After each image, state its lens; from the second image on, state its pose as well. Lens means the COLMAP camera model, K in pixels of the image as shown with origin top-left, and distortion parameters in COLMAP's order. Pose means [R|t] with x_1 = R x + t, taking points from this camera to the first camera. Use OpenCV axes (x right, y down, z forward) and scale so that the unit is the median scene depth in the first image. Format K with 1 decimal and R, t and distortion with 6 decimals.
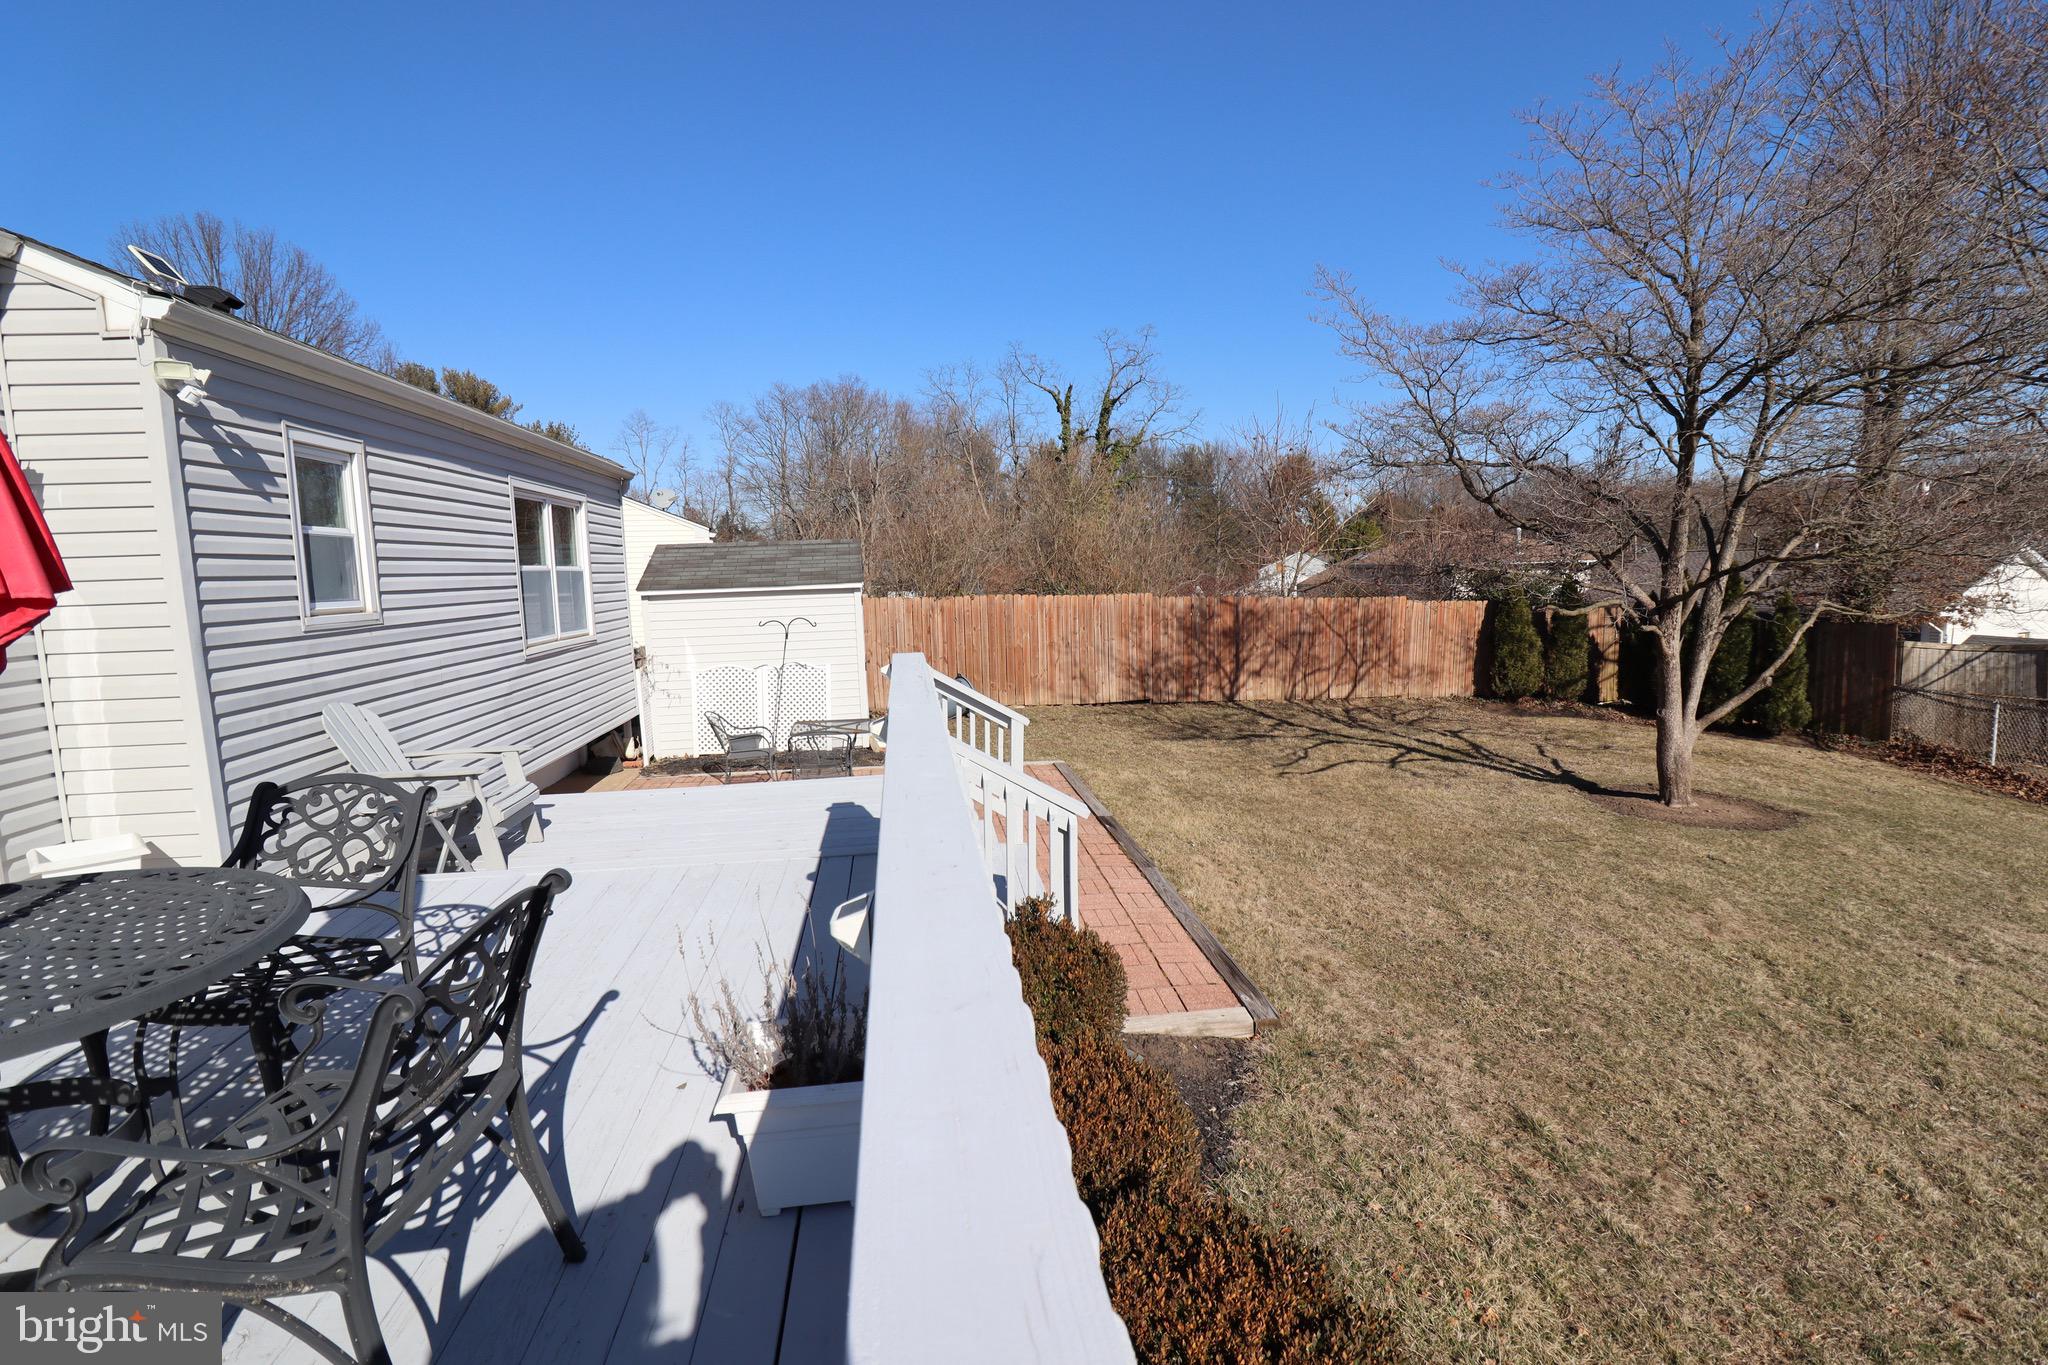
lens RADIAL K [[954.6, 0, 1020.7], [0, 954.6, 683.3], [0, 0, 1]] dist [0.000687, -0.014193]
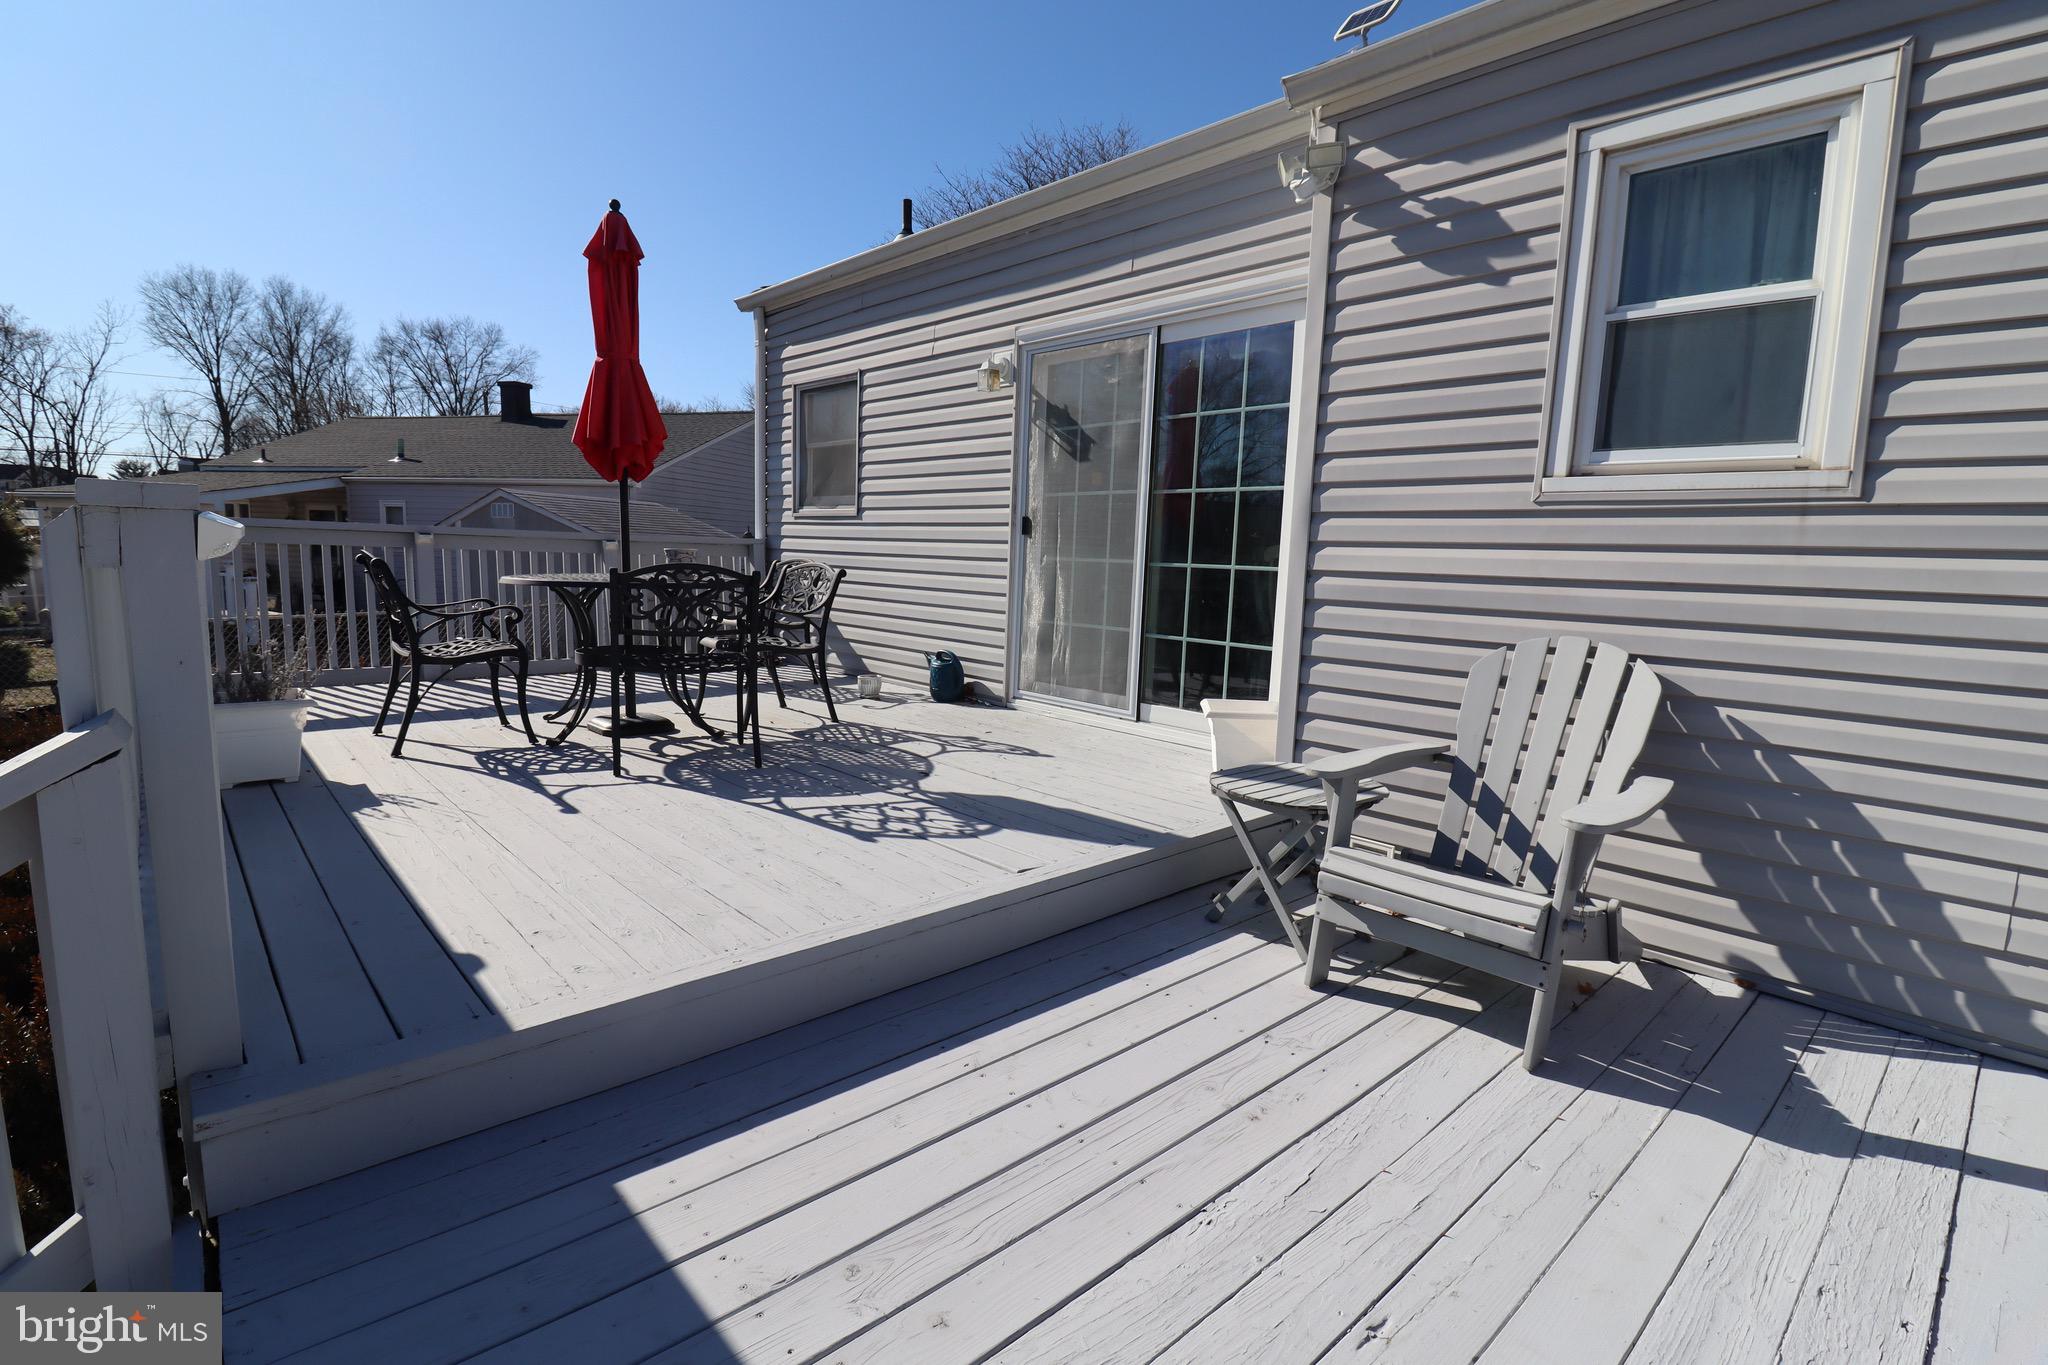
lens RADIAL K [[958.4, 0, 1031.4], [0, 958.4, 677.5], [0, 0, 1]] dist [0.003618, -0.014373]
pose [[-0.814308, 0.070194, -0.576173, -0.063146], [-0.083789, 0.968048, 0.236354, -0.025364], [0.574353, 0.240742, -0.782408, 0.523306]]
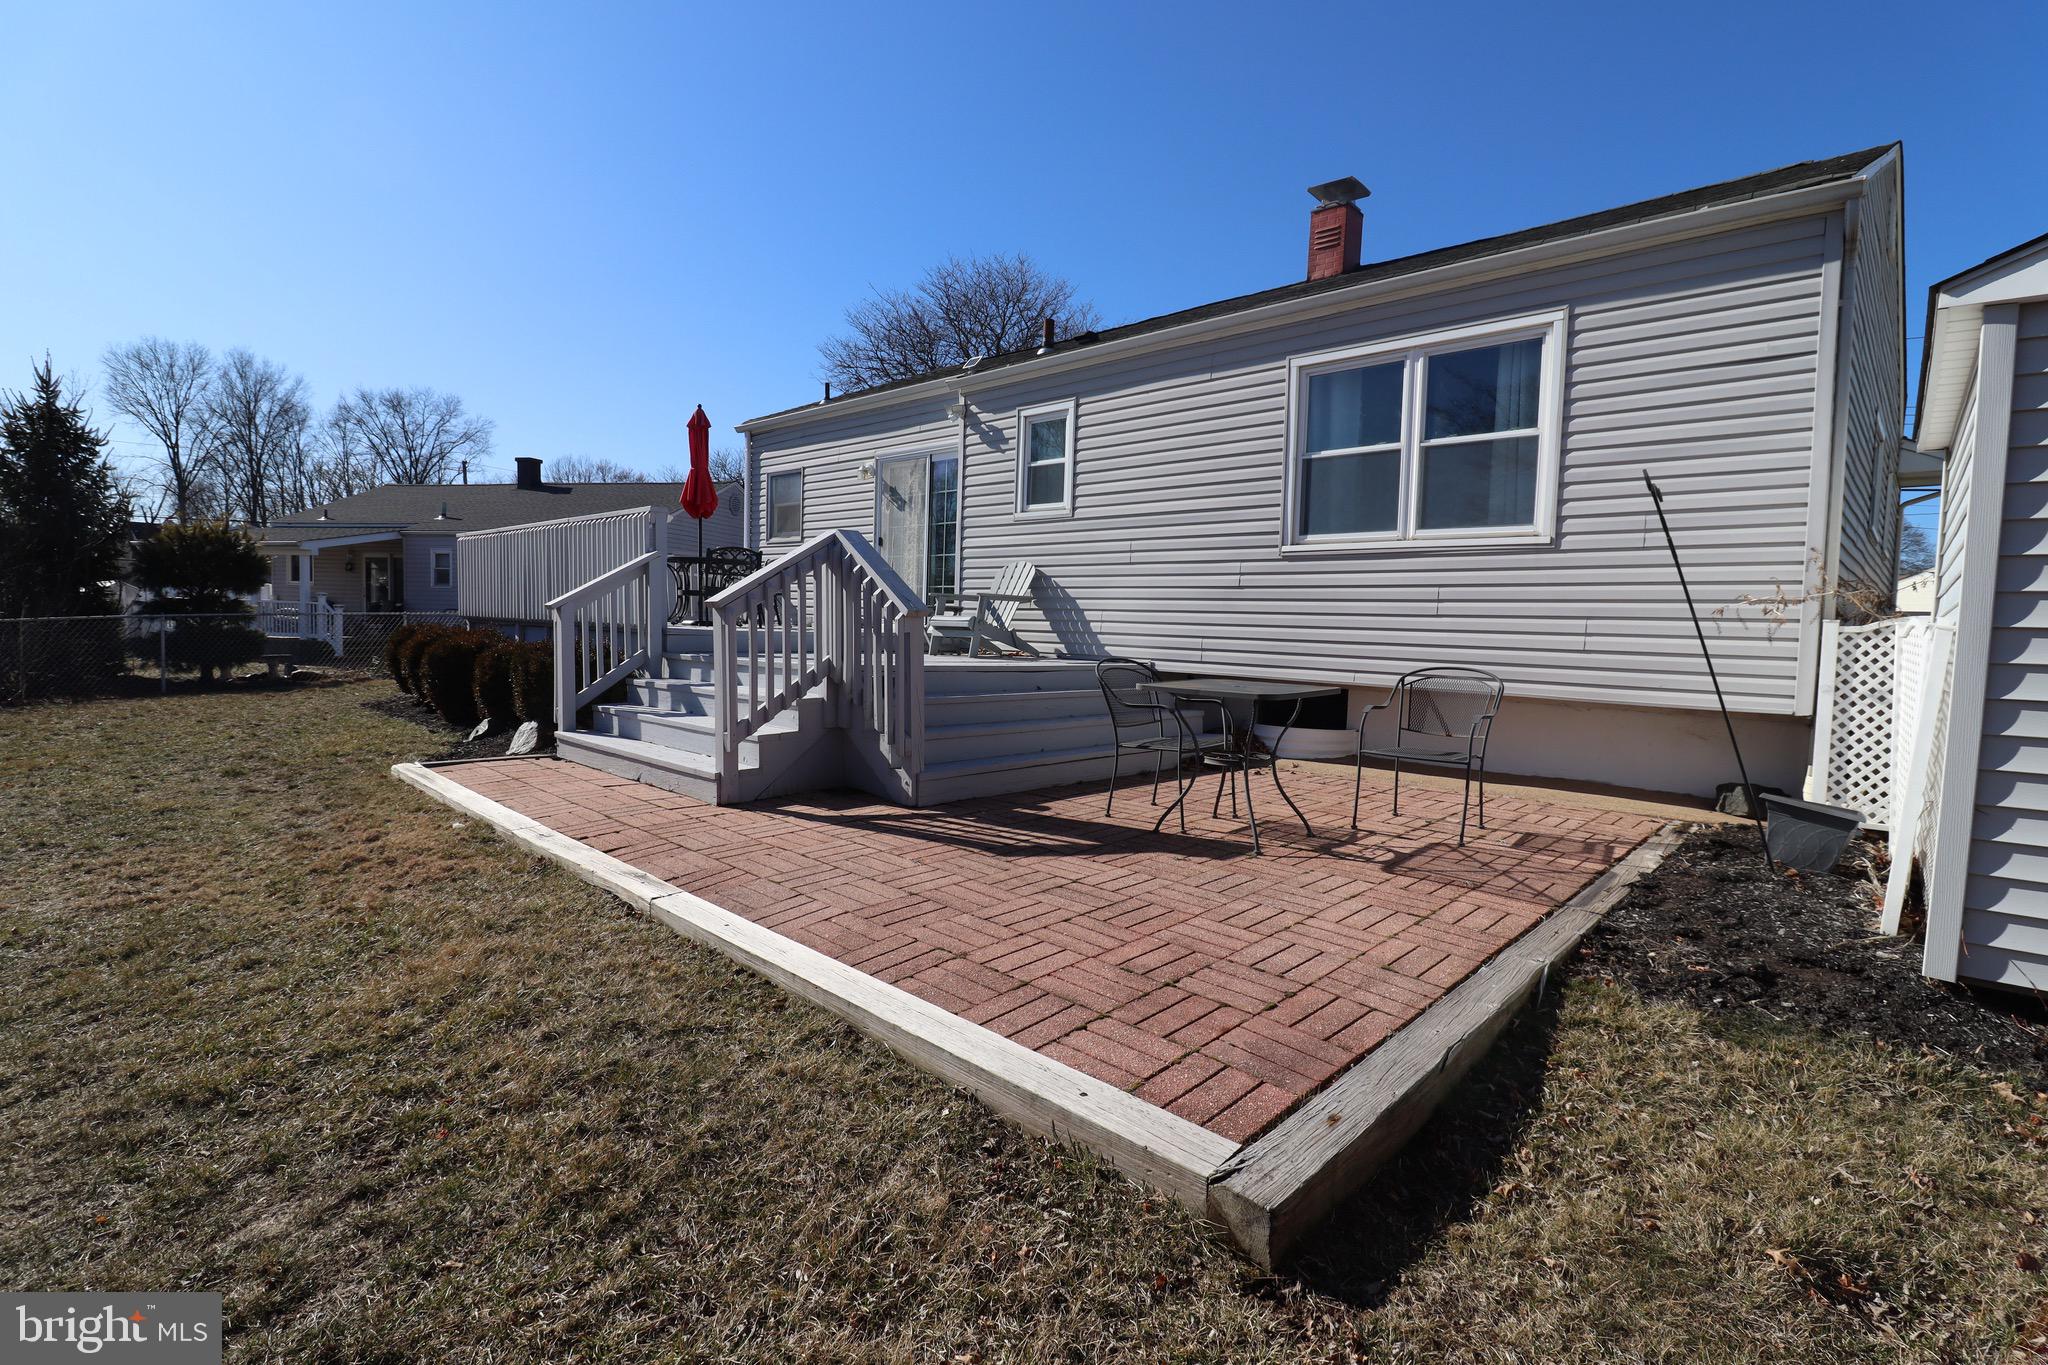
lens RADIAL K [[922.4, 0, 1030.2], [0, 922.4, 685.4], [0, 0, 1]] dist [-0.000564, -0.018534]
pose [[-0.777355, 0.046991, -0.627305, 0.148421], [-0.087296, 0.979499, 0.181551, -0.027928], [0.622976, 0.195890, -0.757316, 0.981906]]
